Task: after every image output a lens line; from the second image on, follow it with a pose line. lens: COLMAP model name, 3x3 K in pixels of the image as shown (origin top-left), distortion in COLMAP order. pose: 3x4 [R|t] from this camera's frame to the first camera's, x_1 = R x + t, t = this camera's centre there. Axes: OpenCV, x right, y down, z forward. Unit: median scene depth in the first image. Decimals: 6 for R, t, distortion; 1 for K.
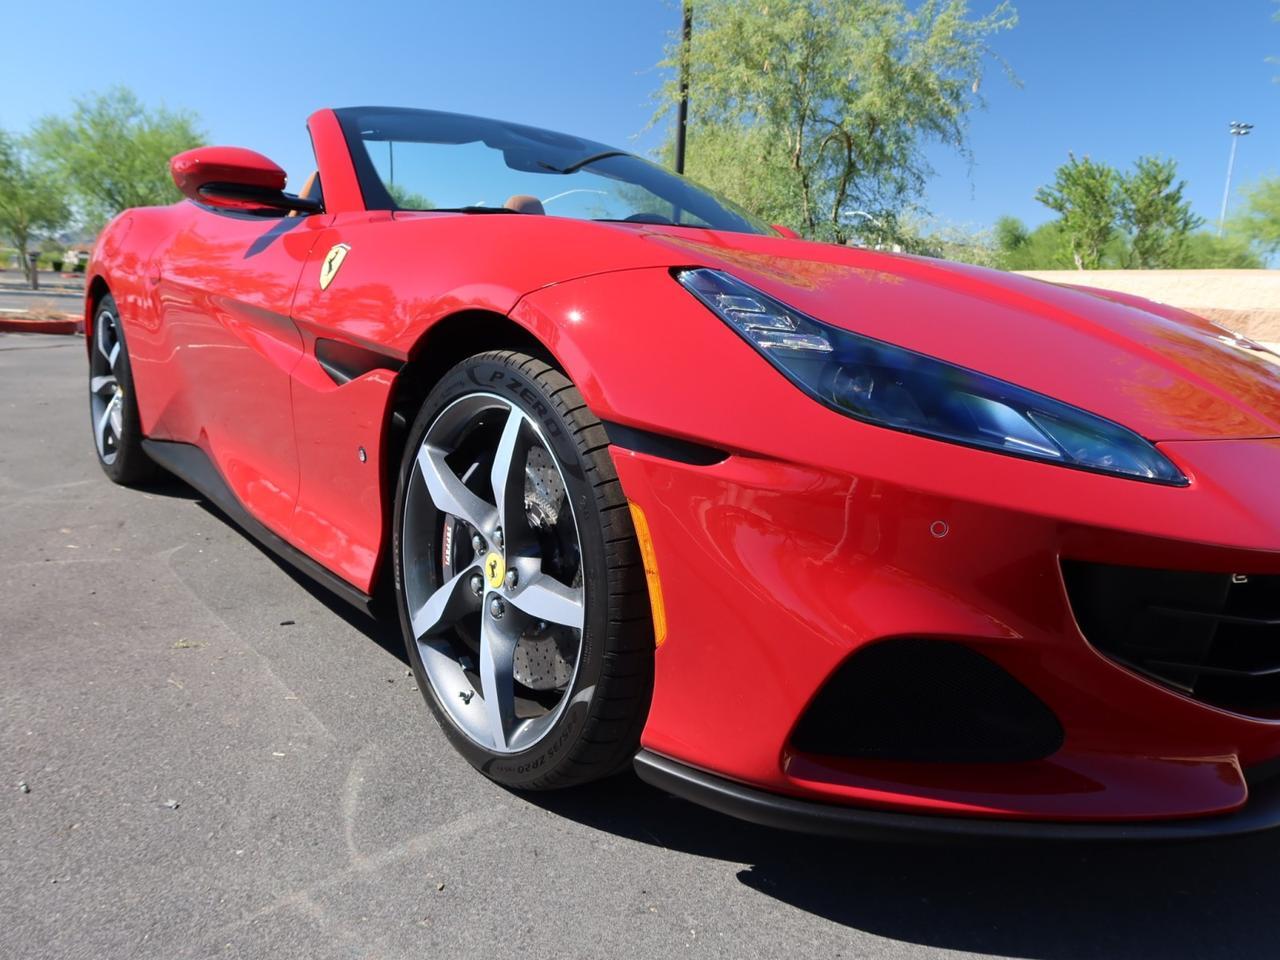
lens RADIAL K [[989.1, 0, 650.0], [0, 989.1, 477.3], [0, 0, 1]] dist [-0.027322, 0.006686]
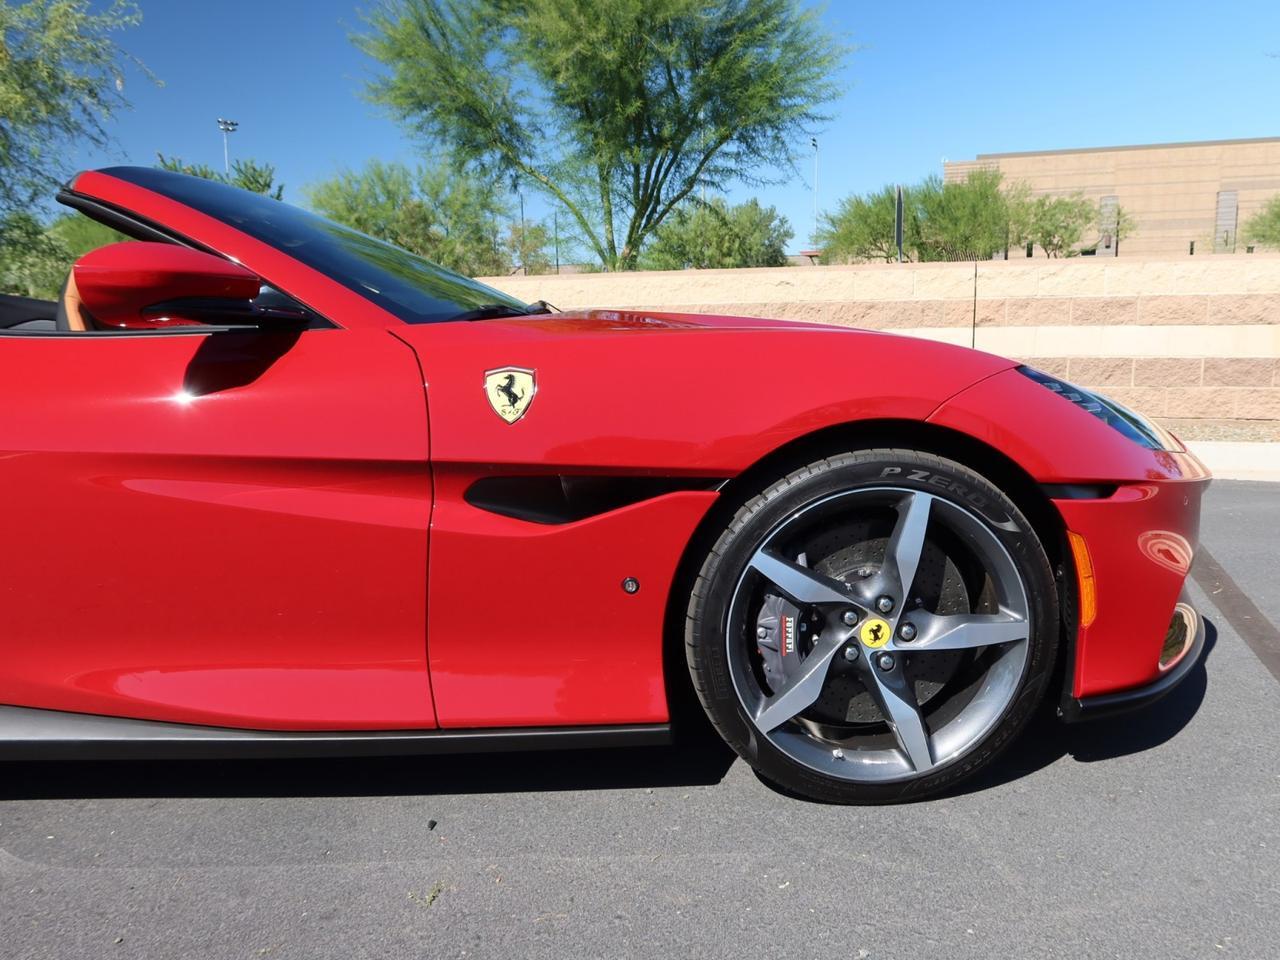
lens RADIAL K [[989.1, 0, 645.0], [0, 989.1, 481.5], [0, 0, 1]] dist [-0.027322, 0.006686]
pose [[0.605714, -0.212191, 0.766867, -0.283813], [0.201141, 0.973316, 0.110443, -0.063980], [-0.769840, 0.087351, 0.632232, 0.109009]]
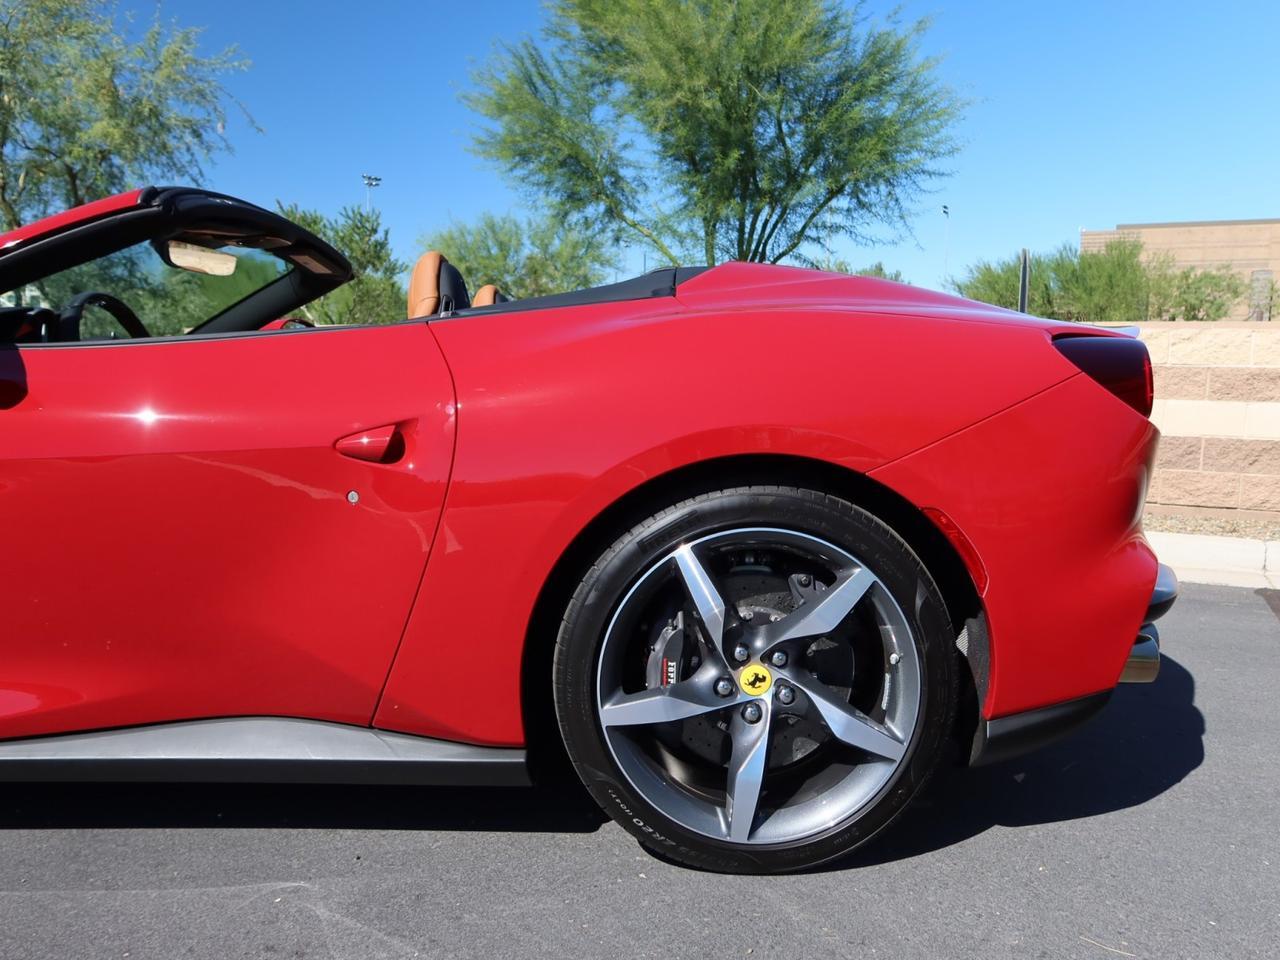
lens RADIAL K [[989.1, 0, 635.4], [0, 989.1, 481.3], [0, 0, 1]] dist [-0.027322, 0.006686]
pose [[0.705722, -0.132181, 0.696049, -0.158862], [0.154691, 0.987486, 0.030684, -0.052932], [-0.691395, 0.086018, 0.717338, 0.136147]]
